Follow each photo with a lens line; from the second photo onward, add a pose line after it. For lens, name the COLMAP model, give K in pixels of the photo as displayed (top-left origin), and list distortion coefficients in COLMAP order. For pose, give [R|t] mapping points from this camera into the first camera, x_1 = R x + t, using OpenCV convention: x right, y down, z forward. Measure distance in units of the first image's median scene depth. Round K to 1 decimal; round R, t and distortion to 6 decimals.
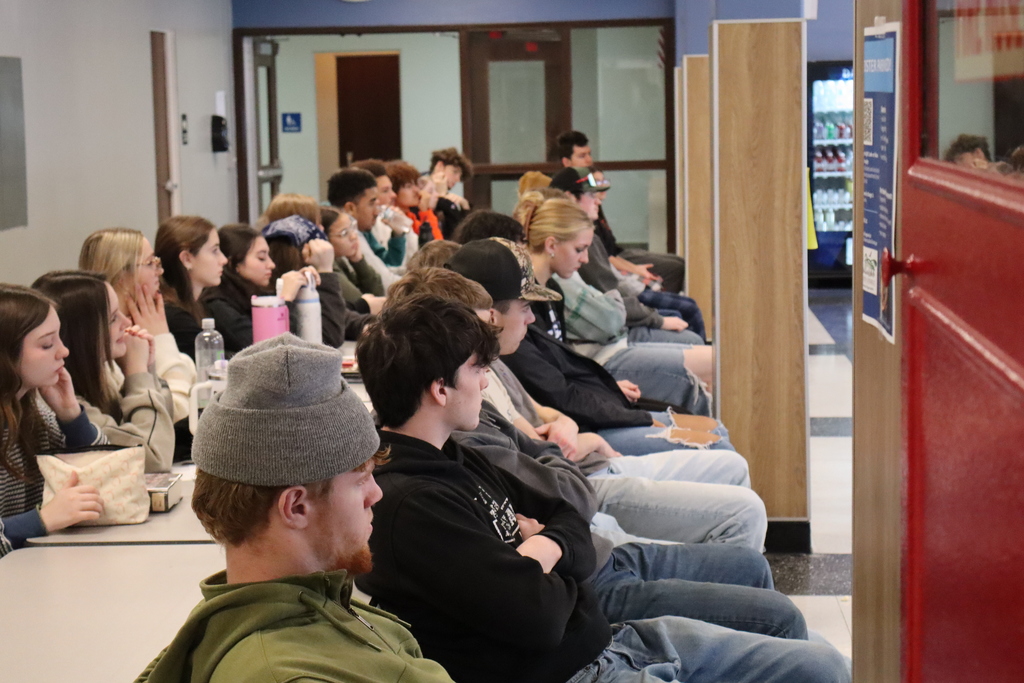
lens RADIAL K [[2148.9, 0, 512.0], [0, 2148.9, 341.5], [0, 0, 1]] dist [-0.015778, -0.101123]
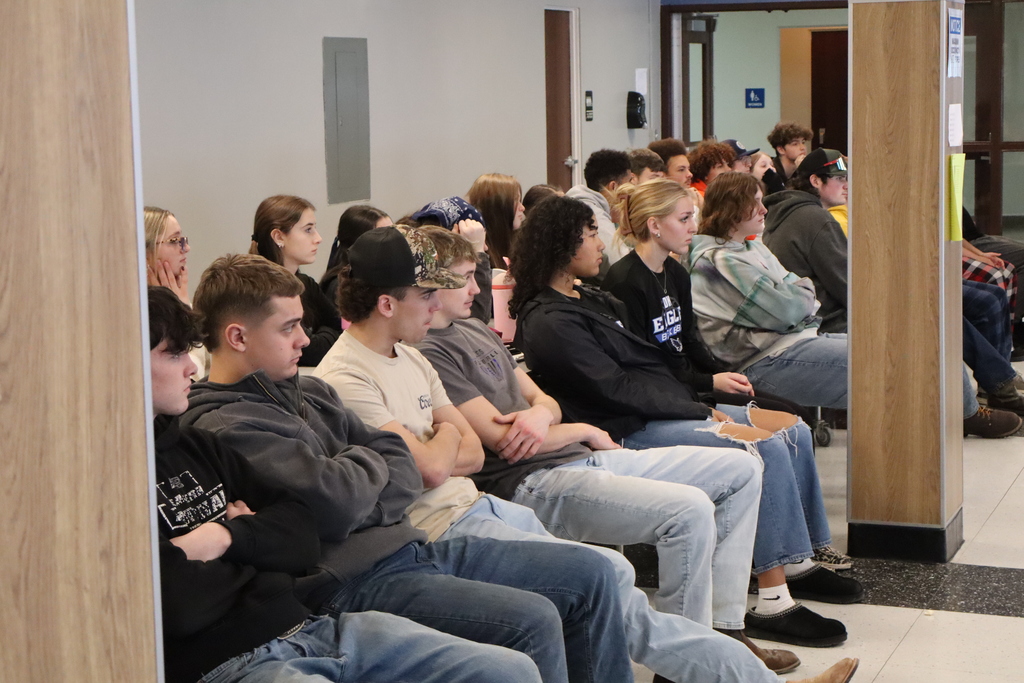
lens RADIAL K [[2135.5, 0, 512.0], [0, 2135.5, 341.5], [0, 0, 1]] dist [0.100112, -0.062916]
pose [[0.953079, 0.039151, -0.300178, 0.241524], [-0.035094, 0.999205, 0.018897, -0.010106], [0.300680, -0.007476, 0.953696, 0.042484]]
